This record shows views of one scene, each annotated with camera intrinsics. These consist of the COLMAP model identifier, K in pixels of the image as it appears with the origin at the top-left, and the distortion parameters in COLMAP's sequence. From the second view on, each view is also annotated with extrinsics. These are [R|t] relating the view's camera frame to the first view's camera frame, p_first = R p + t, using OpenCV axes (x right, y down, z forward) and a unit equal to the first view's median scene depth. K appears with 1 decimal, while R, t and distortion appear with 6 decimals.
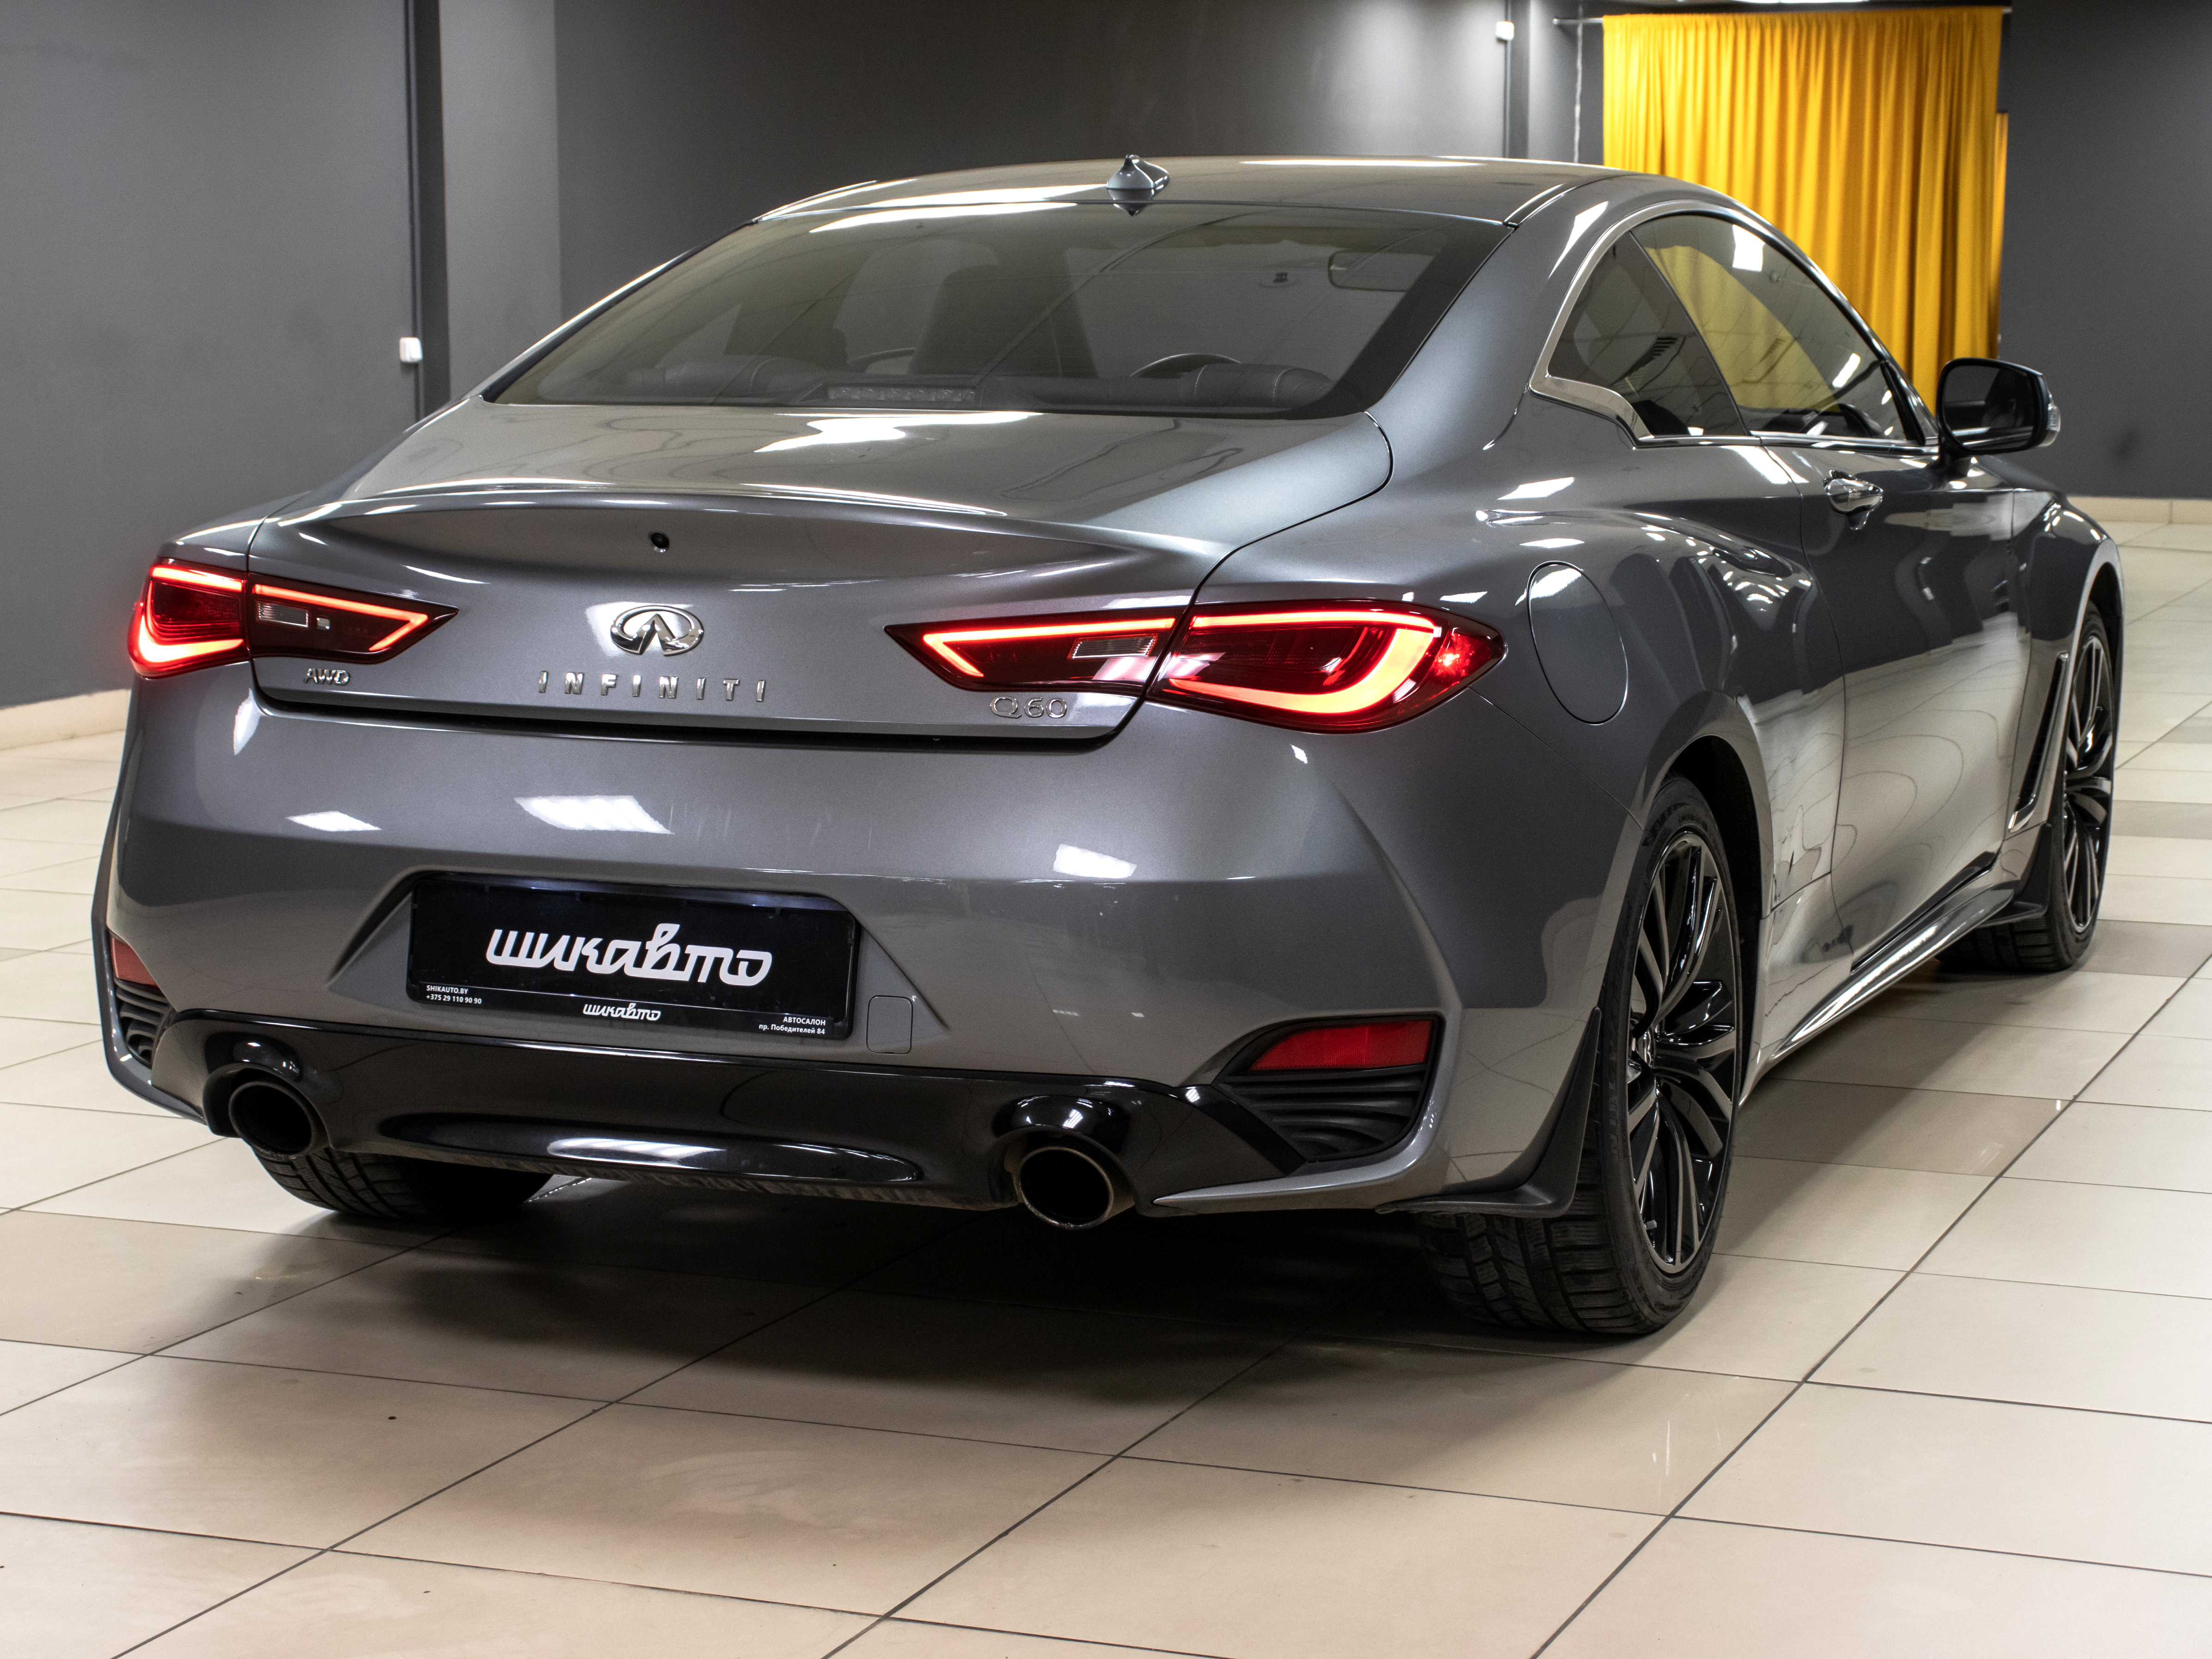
lens RADIAL K [[4605.2, 0, 1106.0], [0, 4605.2, 829.5], [0, 0, 1]] dist [0.109870, 0.013057]
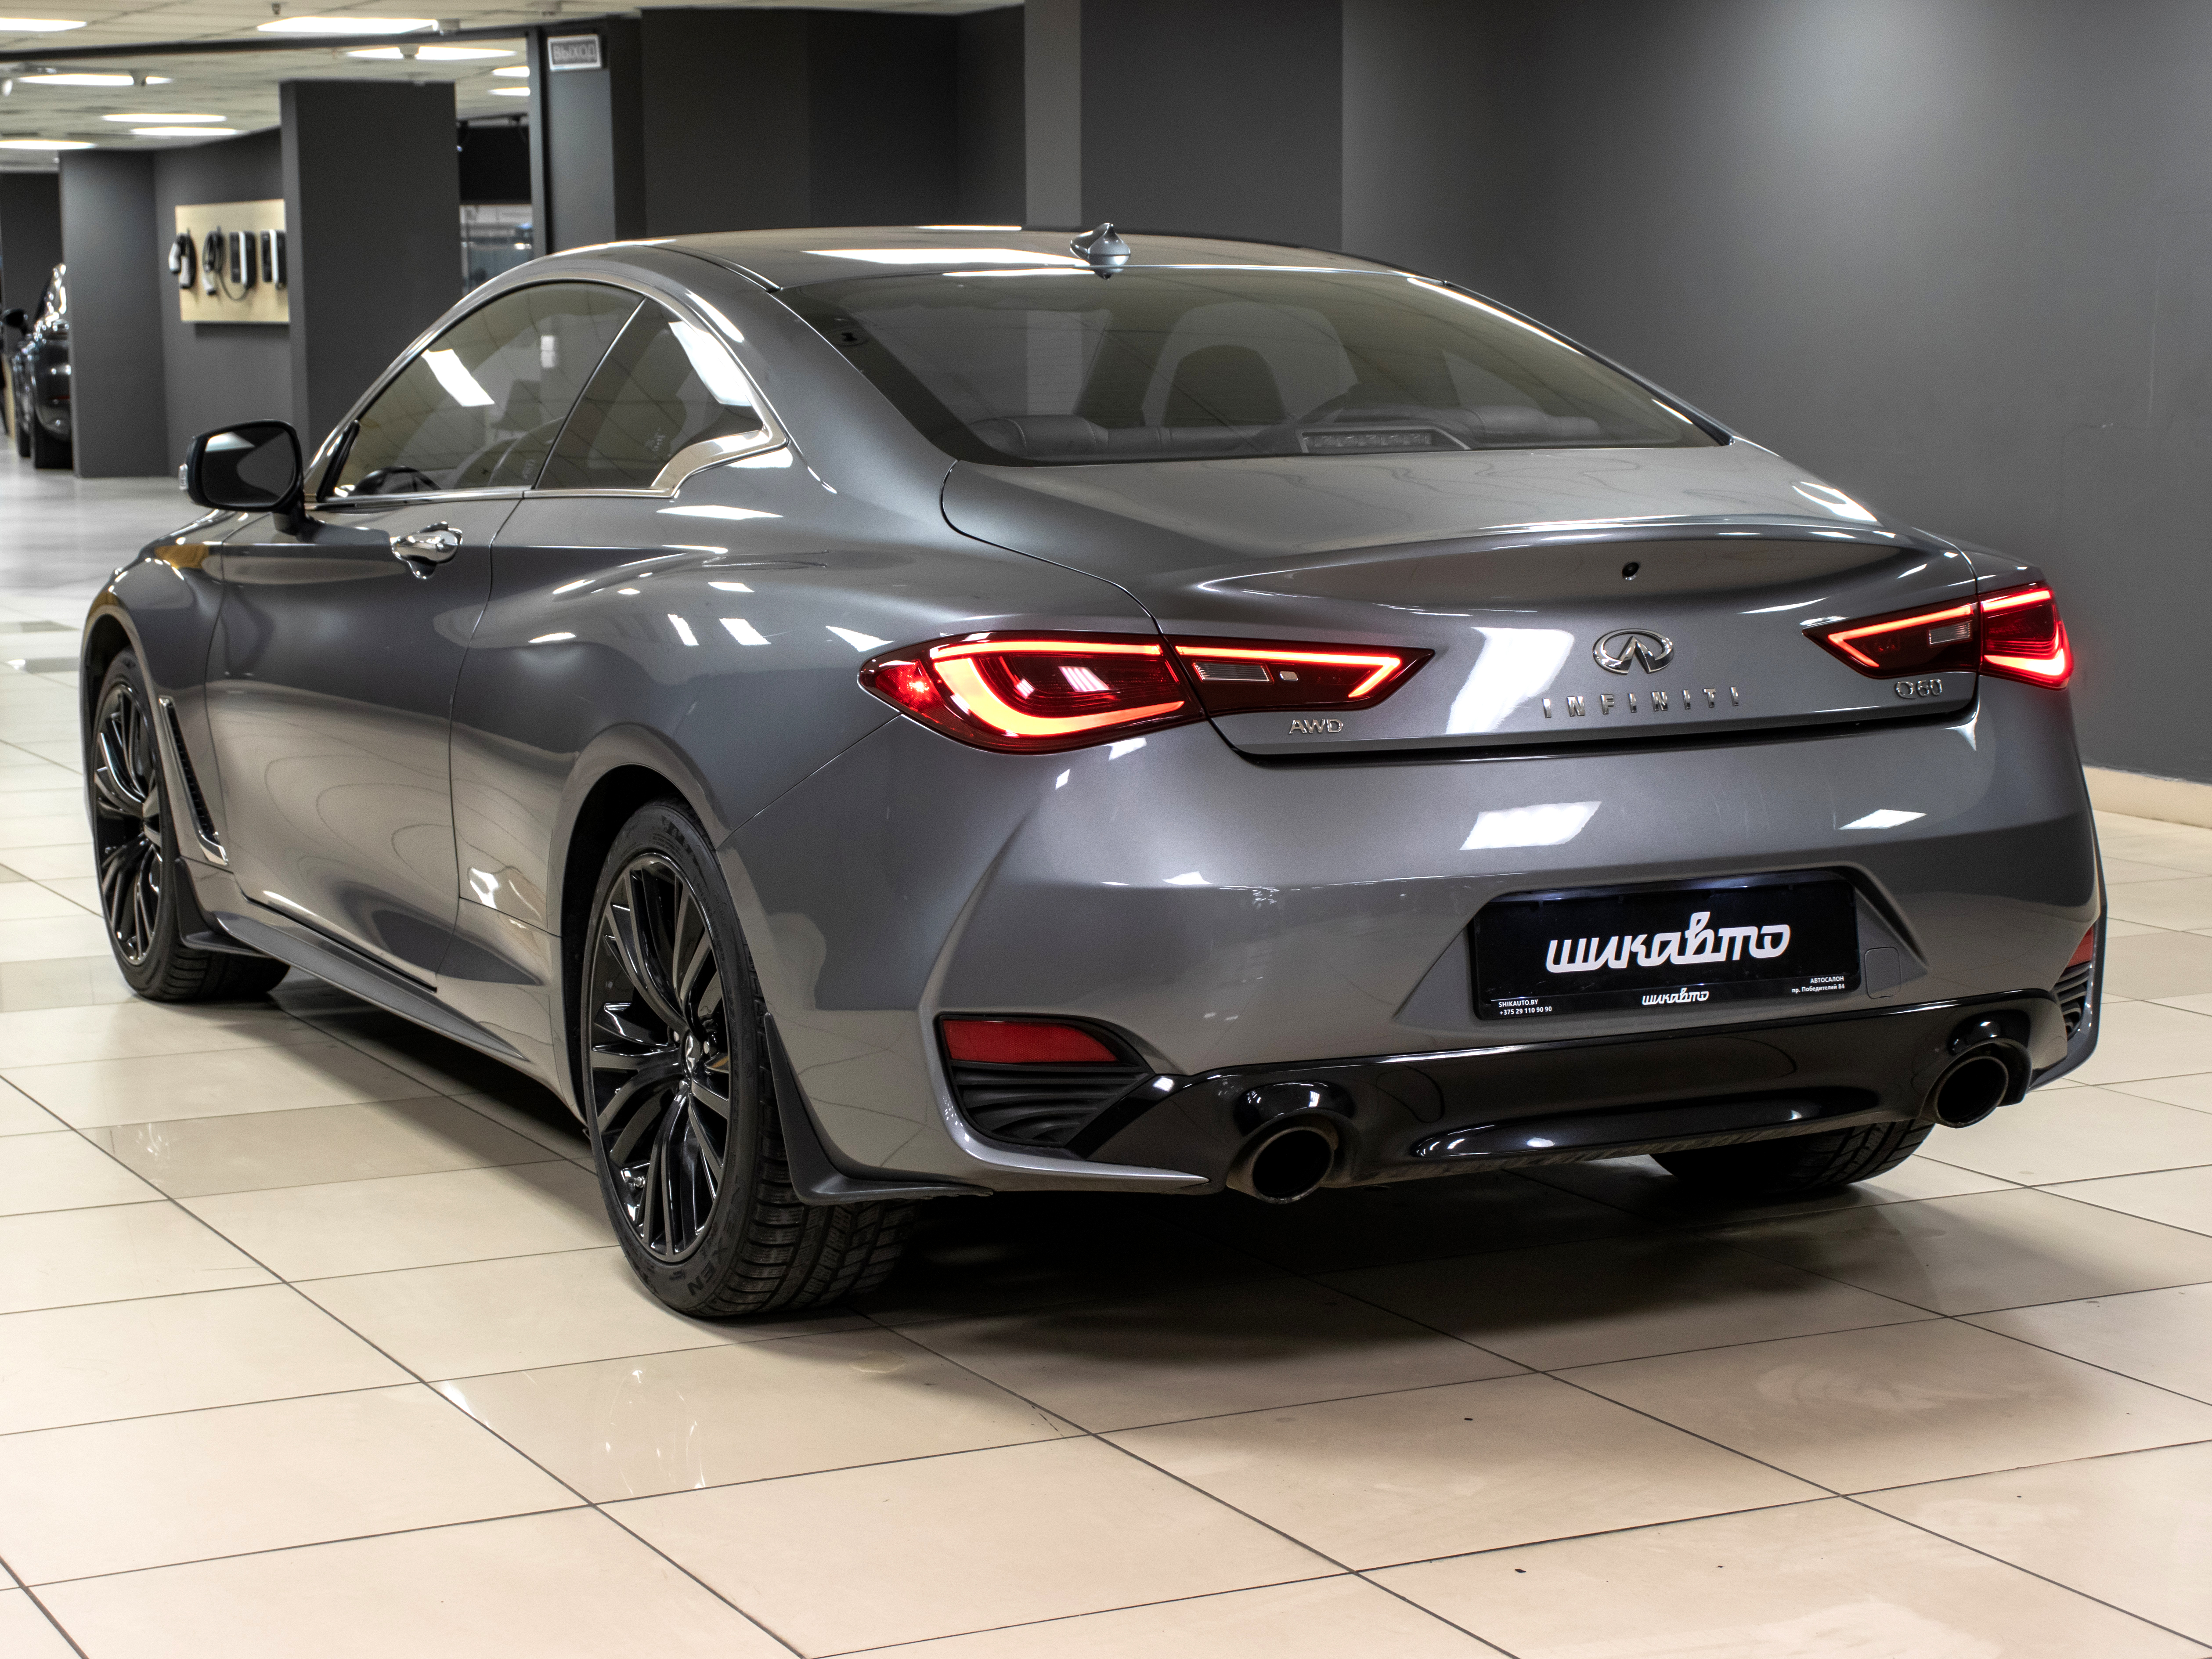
lens RADIAL K [[4349.8, 0, 1102.5], [0, 4349.8, 868.7], [0, 0, 1]] dist [0.052199, 0.005187]
pose [[0.679476, -0.107696, 0.725750, -0.942046], [0.110360, 0.992916, 0.044017, -0.051295], [-0.725350, 0.050185, 0.686549, 0.384682]]
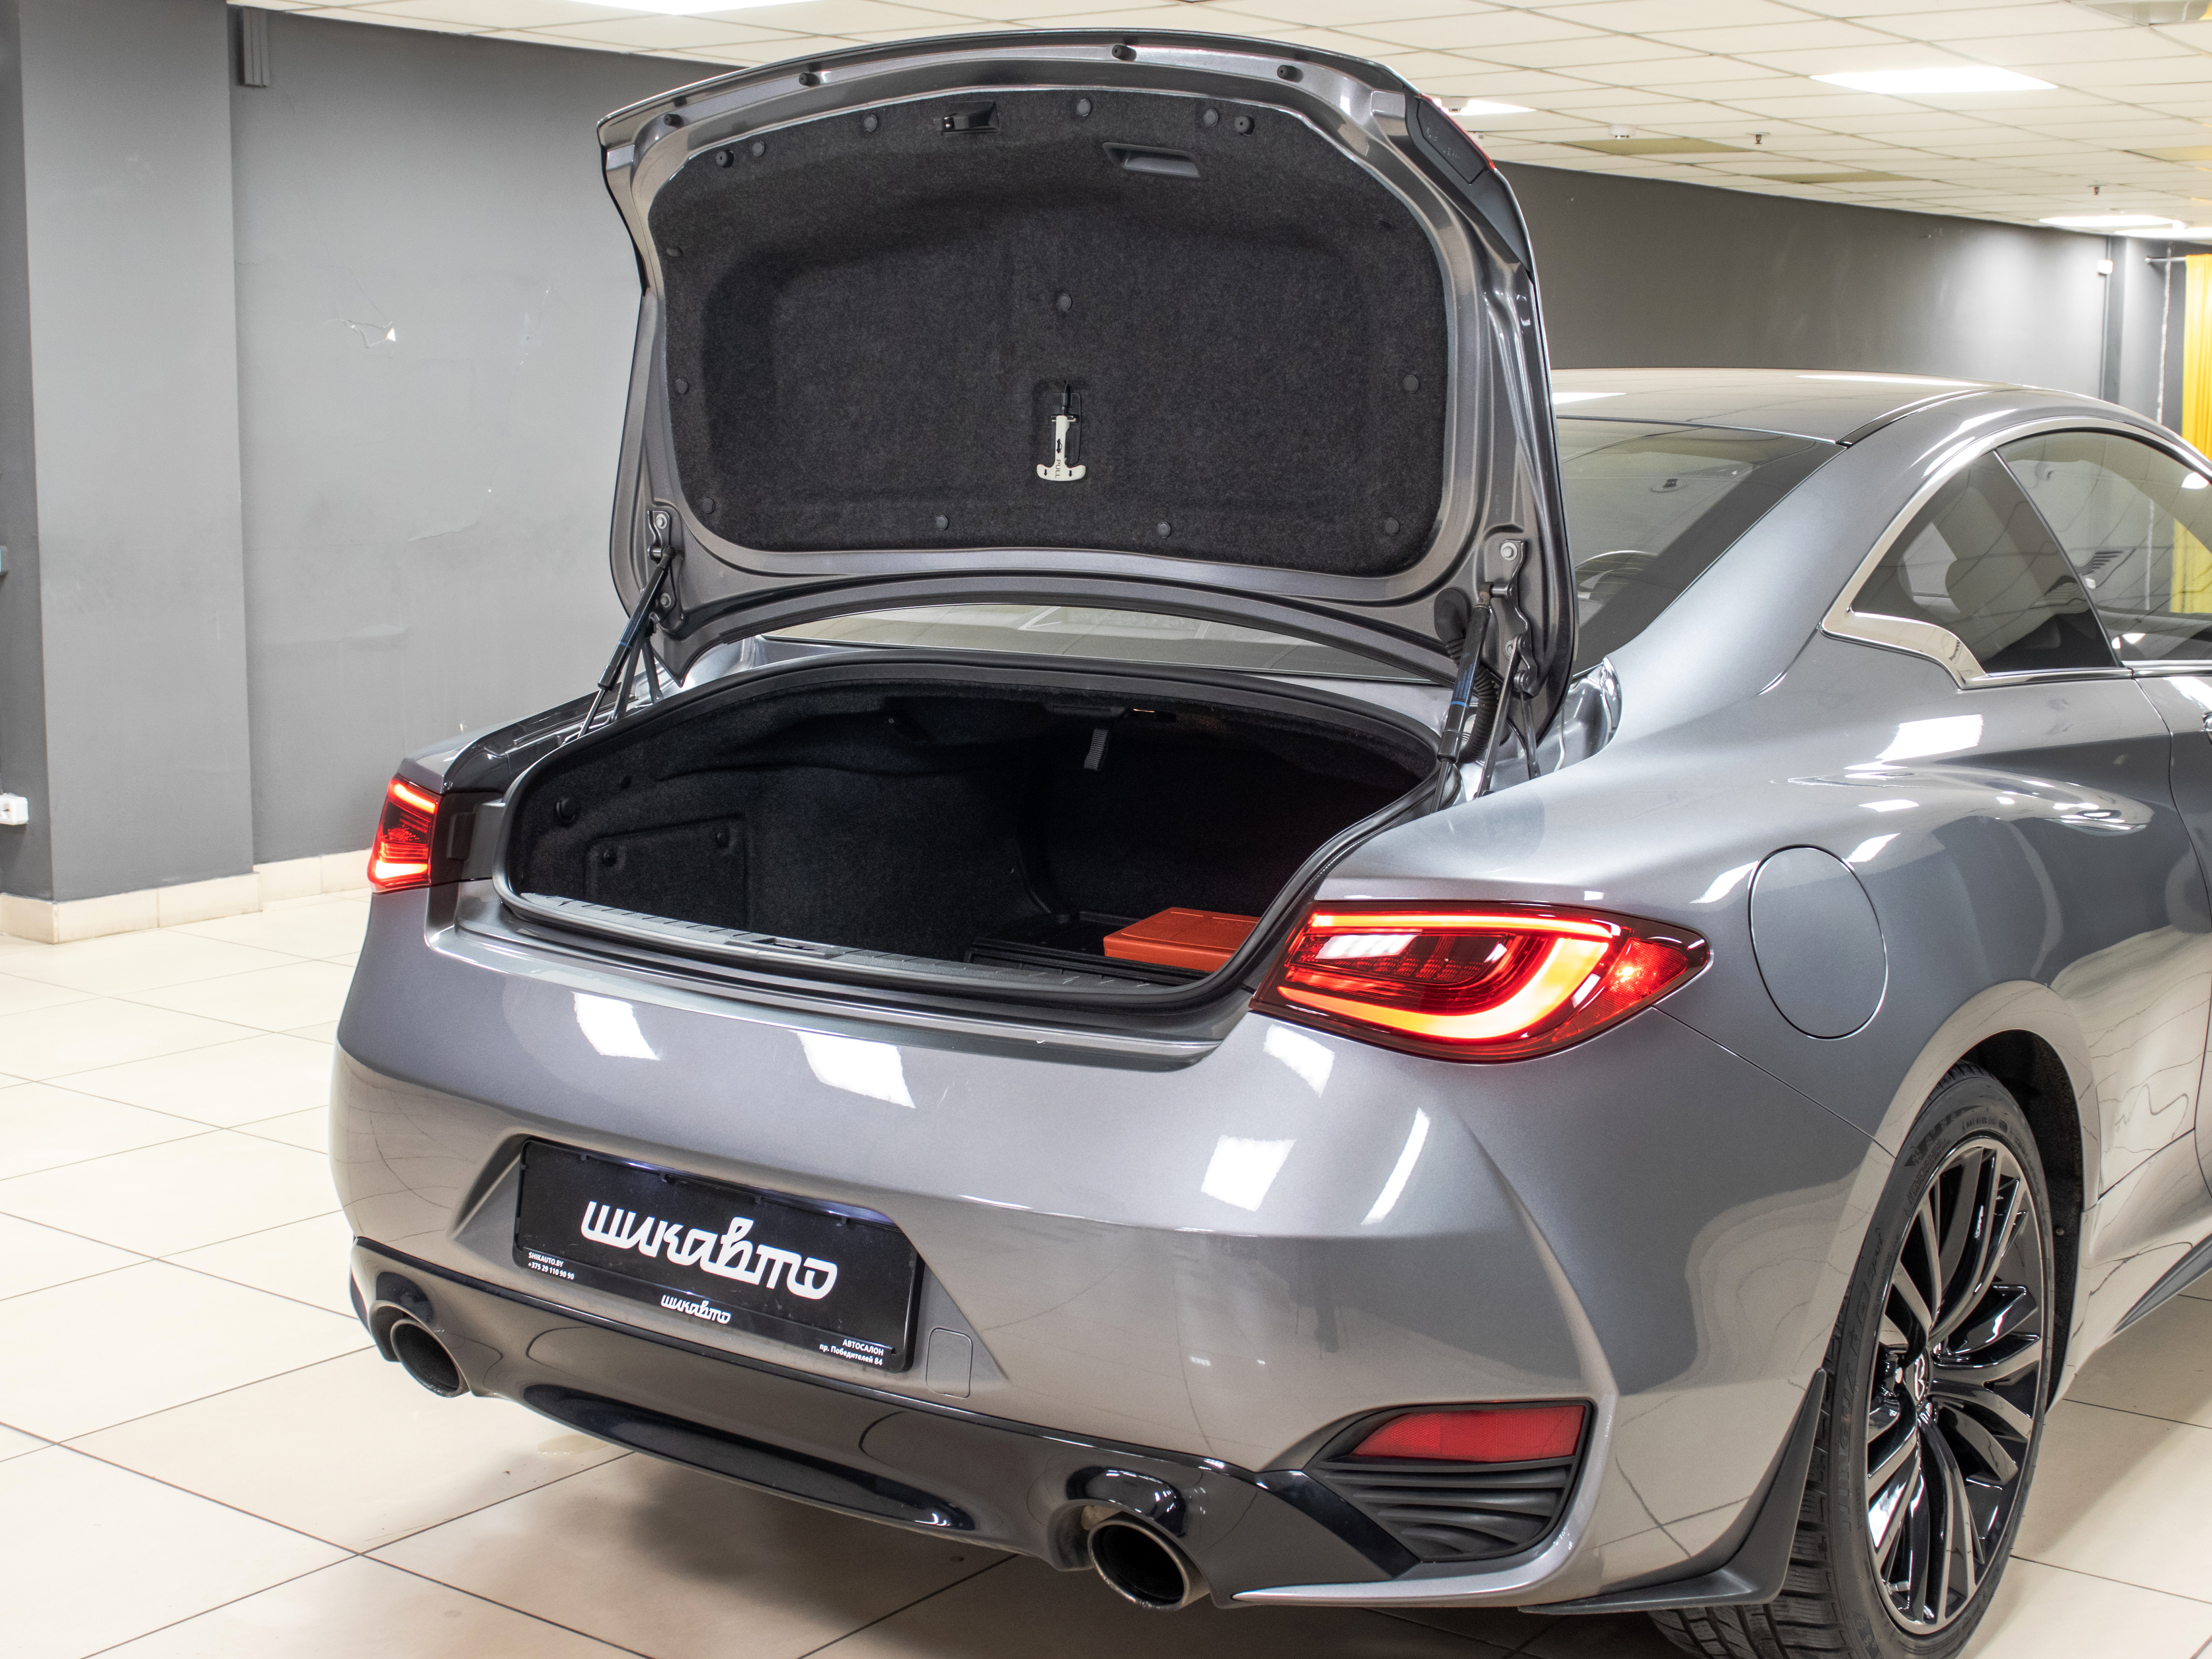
lens RADIAL K [[3015.9, 0, 1031.2], [0, 3015.9, 829.9], [0, 0, 1]] dist [-0.085367, 0.144594]
pose [[0.961541, 0.040394, -0.271676, 0.116645], [-0.037562, 0.999172, 0.015620, -0.066905], [0.272082, -0.004815, 0.962262, 0.443004]]
